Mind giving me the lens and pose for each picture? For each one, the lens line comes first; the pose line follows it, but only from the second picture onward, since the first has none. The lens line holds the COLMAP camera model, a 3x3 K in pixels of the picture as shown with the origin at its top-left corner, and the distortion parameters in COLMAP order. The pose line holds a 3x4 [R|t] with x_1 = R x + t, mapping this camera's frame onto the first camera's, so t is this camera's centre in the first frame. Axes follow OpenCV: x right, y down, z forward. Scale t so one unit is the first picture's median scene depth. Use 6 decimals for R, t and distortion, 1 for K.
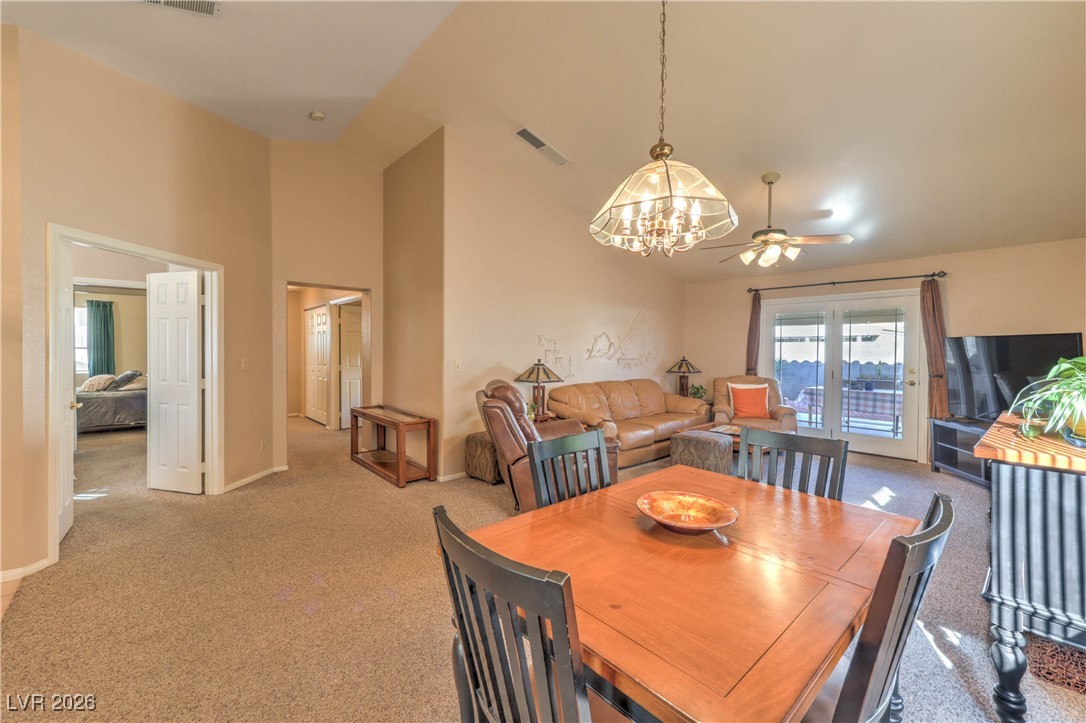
lens RADIAL K [[447.3, 0, 541.6], [0, 447.3, 352.6], [0, 0, 1]] dist [0.009462, -0.000152]
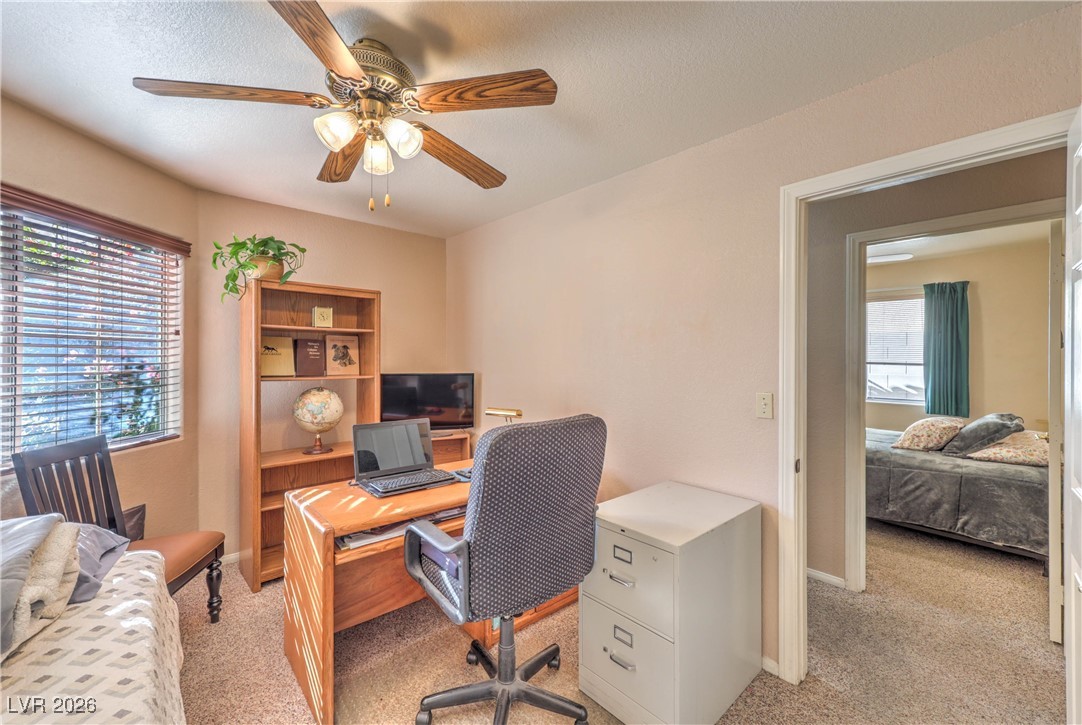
lens RADIAL K [[435.4, 0, 541.2], [0, 435.4, 358.9], [0, 0, 1]] dist [-0.000045, 0.000065]
pose [[0.007347, -0.000622, -0.999973, -0.464323], [-0.016542, 0.999863, -0.000744, -0.009595], [0.999836, 0.016547, 0.007336, 0.524304]]
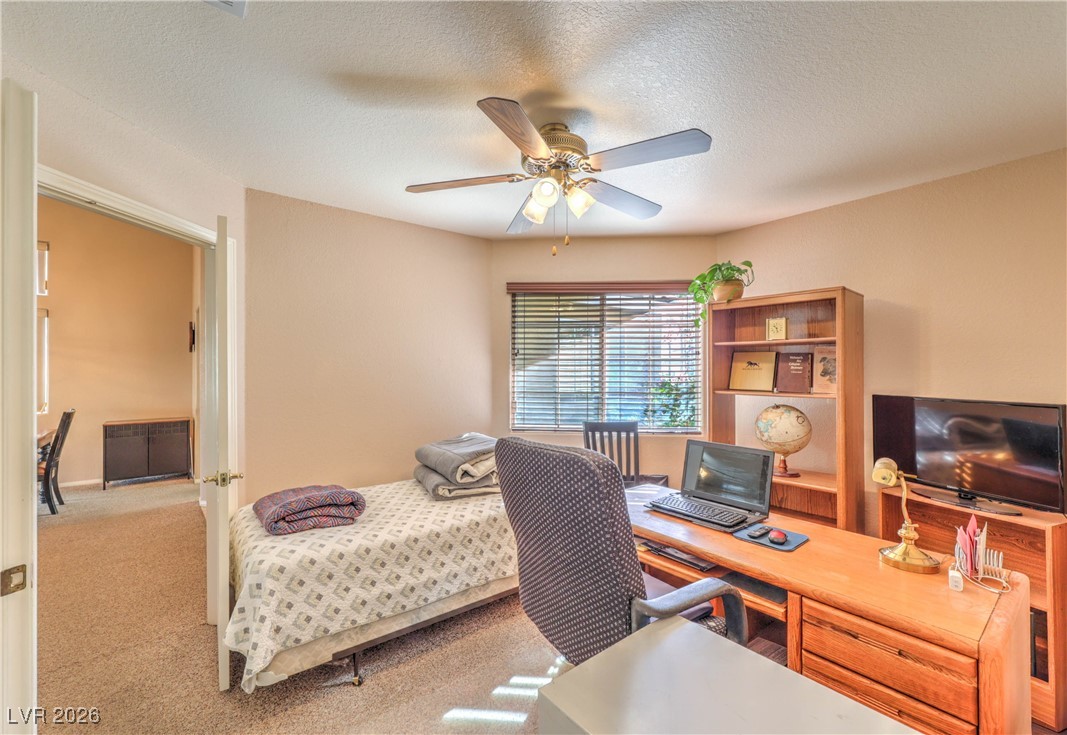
lens RADIAL K [[452.4, 0, 532.0], [0, 452.4, 366.9], [0, 0, 1]] dist [-0.012052, -0.000135]
pose [[-0.997879, -0.002837, 0.065031, -1.032359], [-0.002403, 0.999974, 0.006749, -0.022777], [-0.065048, 0.006578, -0.997860, 1.042821]]
